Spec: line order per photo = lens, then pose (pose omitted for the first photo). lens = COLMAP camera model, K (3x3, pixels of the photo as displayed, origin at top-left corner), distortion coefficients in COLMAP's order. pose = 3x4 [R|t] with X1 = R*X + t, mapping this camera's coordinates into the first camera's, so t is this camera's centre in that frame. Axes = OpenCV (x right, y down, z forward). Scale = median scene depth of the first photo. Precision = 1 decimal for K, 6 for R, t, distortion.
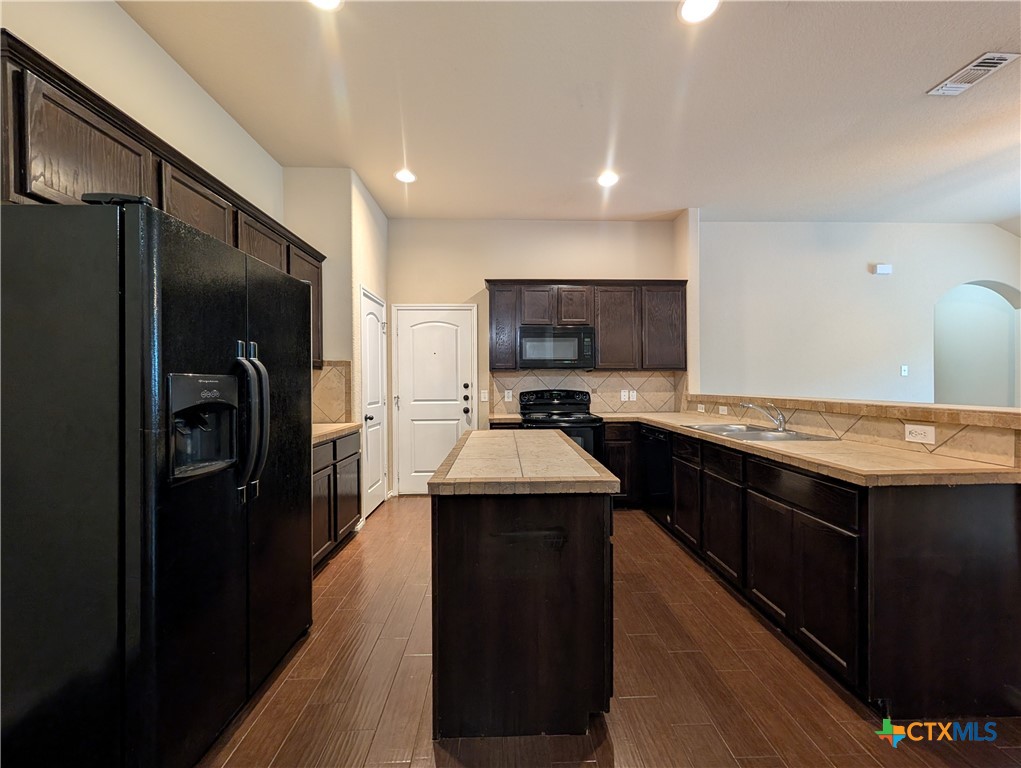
lens RADIAL K [[389.4, 0, 509.1], [0, 389.4, 383.5], [0, 0, 1]] dist [0.000370, -0.000024]
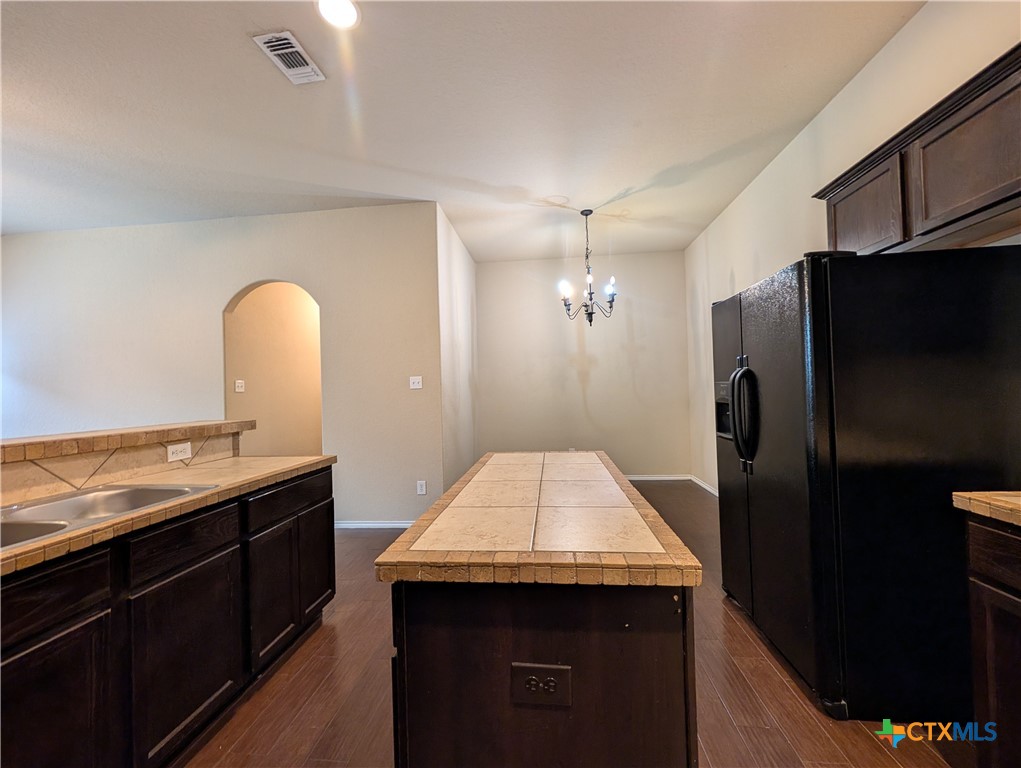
lens RADIAL K [[389.4, 0, 512.4], [0, 389.4, 385.8], [0, 0, 1]] dist [0.000370, -0.000024]
pose [[-0.992281, 0.036268, 0.118588, -0.009827], [0.035289, 0.999324, -0.010346, -0.006009], [-0.118883, -0.006081, -0.992890, 0.893654]]
